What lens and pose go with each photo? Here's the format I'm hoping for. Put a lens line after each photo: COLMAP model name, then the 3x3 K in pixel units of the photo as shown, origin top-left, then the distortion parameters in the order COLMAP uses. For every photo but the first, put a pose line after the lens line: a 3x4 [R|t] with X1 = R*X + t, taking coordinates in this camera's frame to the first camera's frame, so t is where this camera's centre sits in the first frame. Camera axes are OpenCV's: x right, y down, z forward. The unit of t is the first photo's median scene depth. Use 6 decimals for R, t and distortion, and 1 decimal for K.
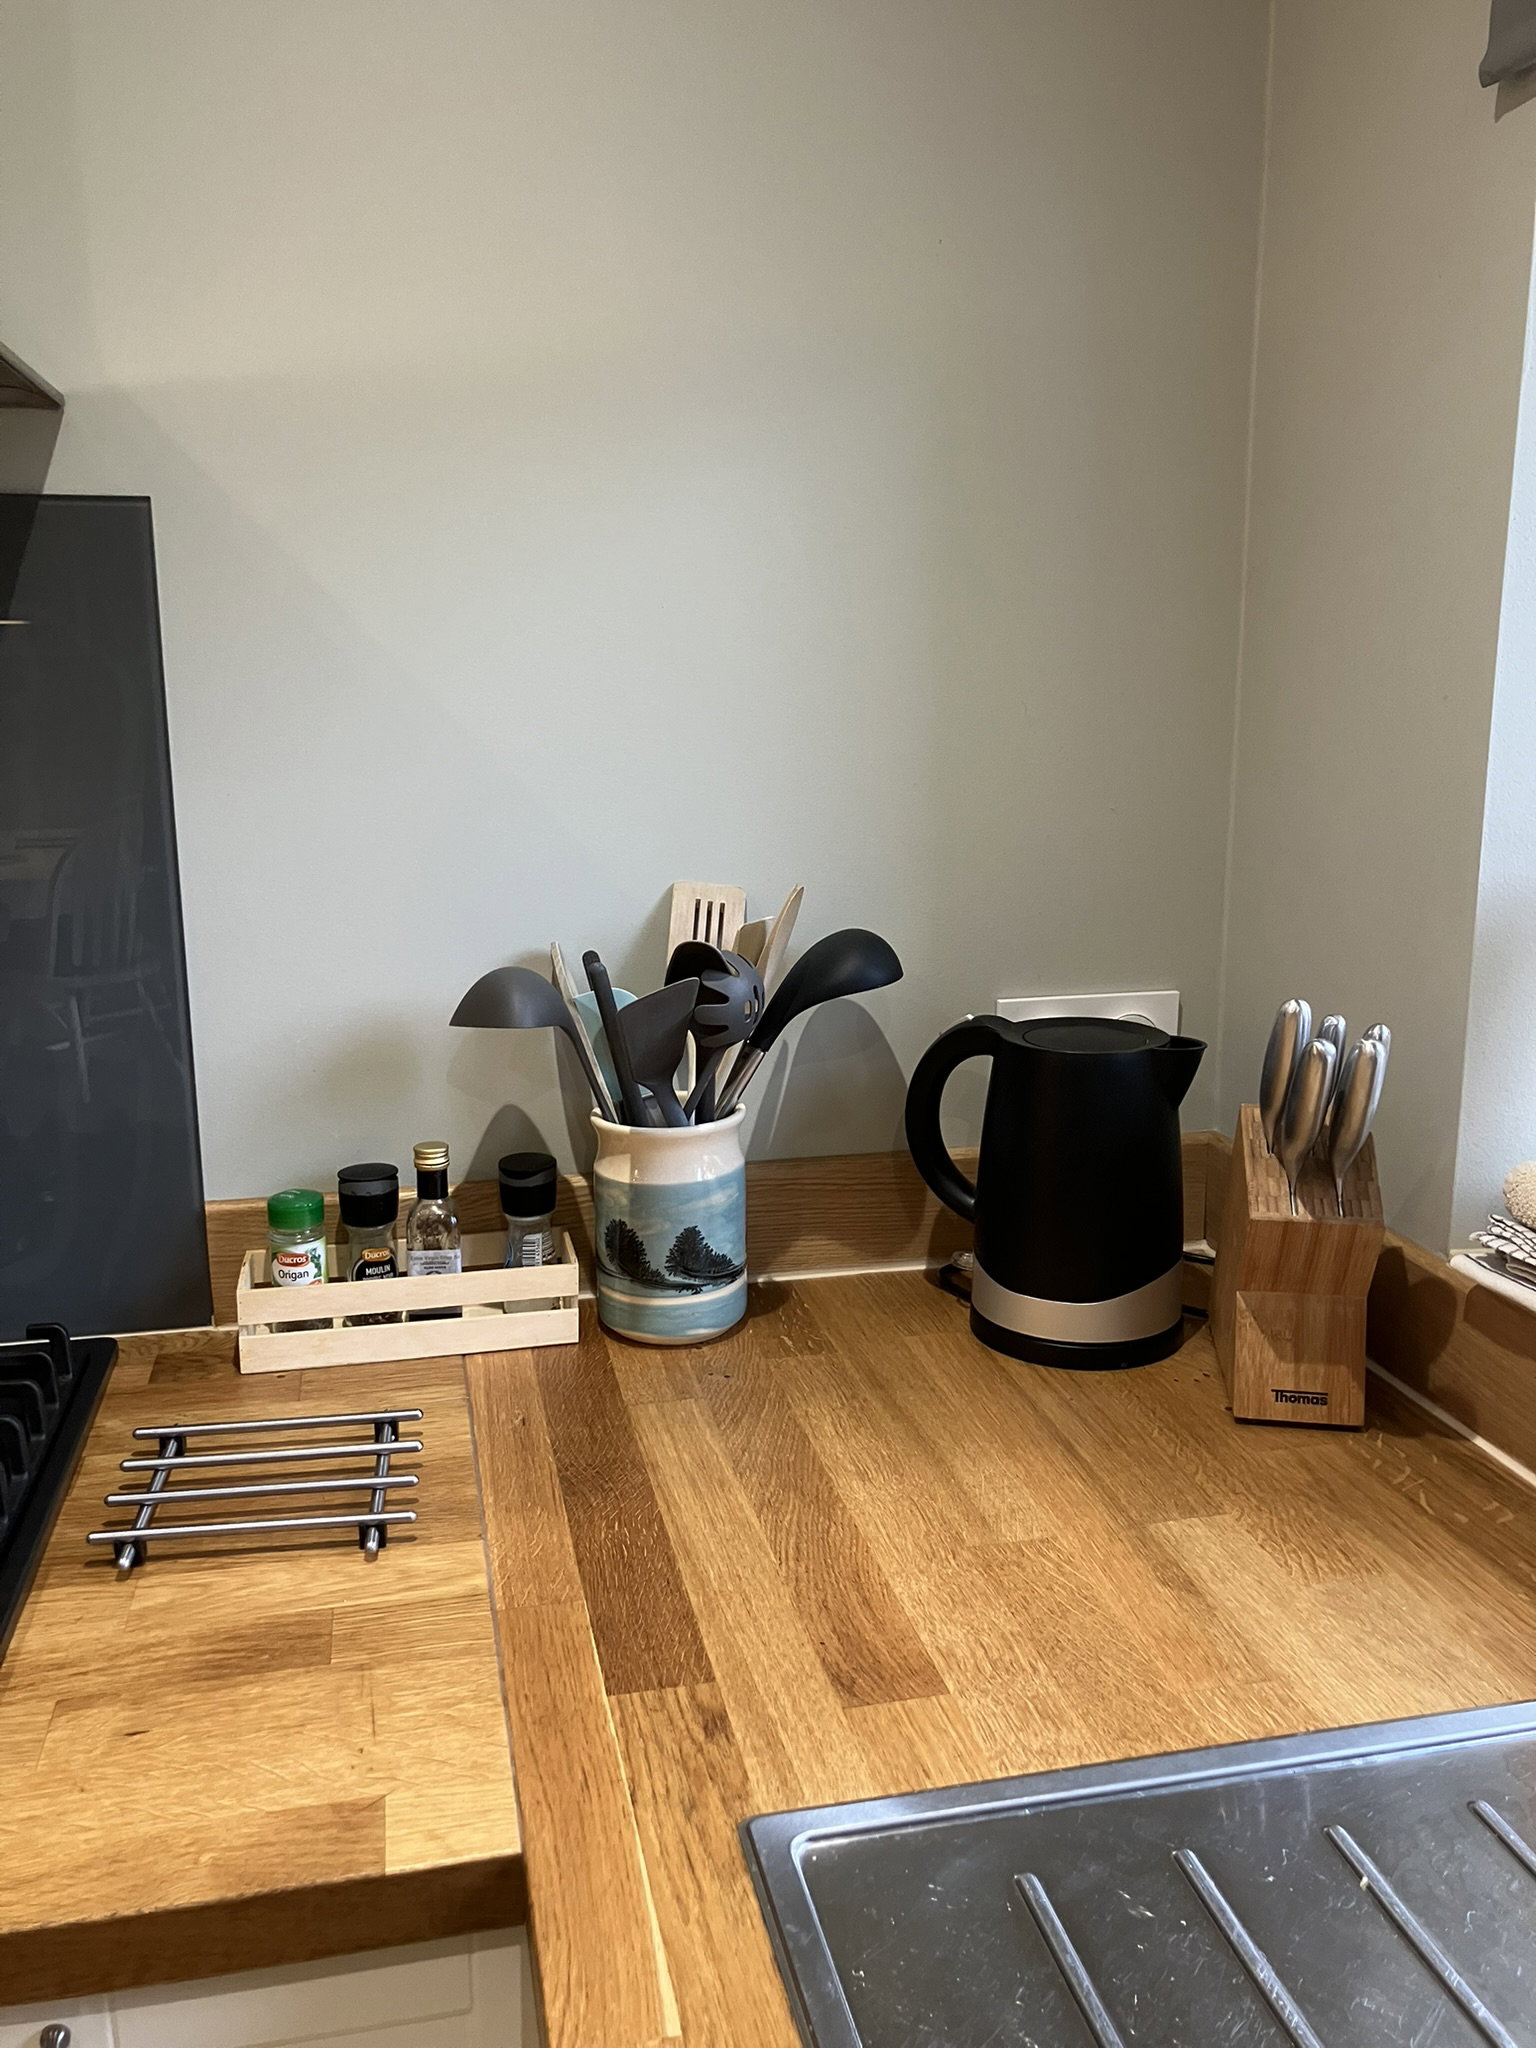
lens RADIAL K [[1684.5, 0, 769.8], [0, 1684.5, 1011.5], [0, 0, 1]] dist [0.057446, -0.078503]
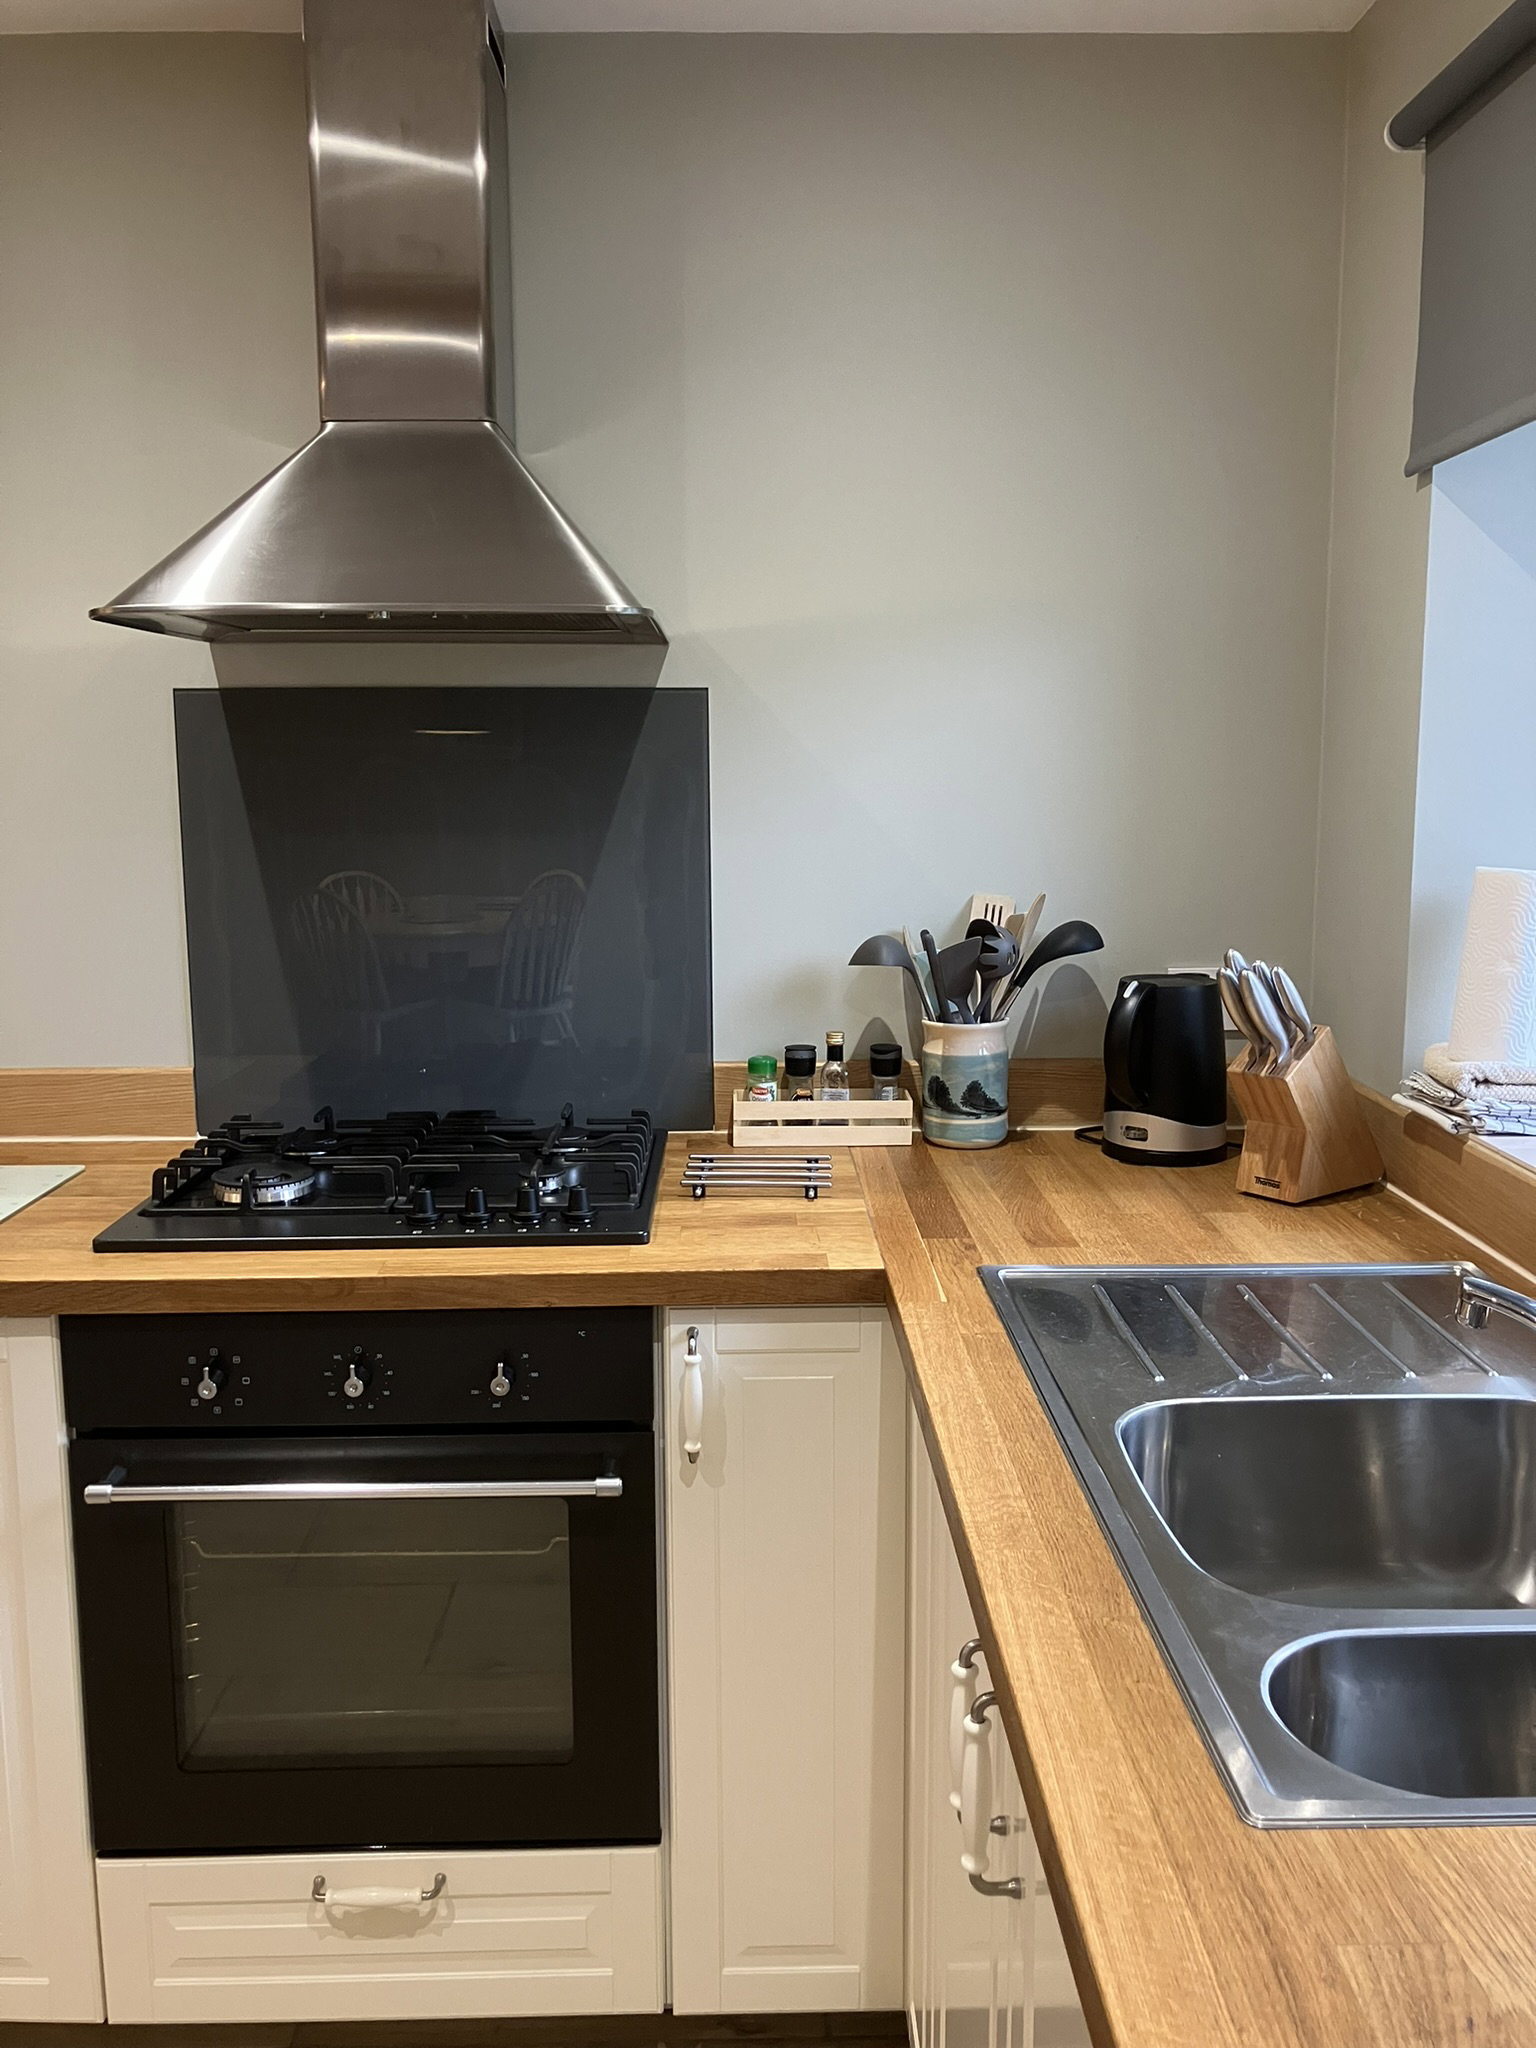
lens RADIAL K [[1684.5, 0, 777.1], [0, 1684.5, 1020.2], [0, 0, 1]] dist [0.057446, -0.078503]
pose [[0.980966, 0.027802, -0.192181, 0.090193], [-0.036982, 0.998332, -0.044343, 0.152109], [0.190627, 0.050606, 0.980357, -0.816931]]
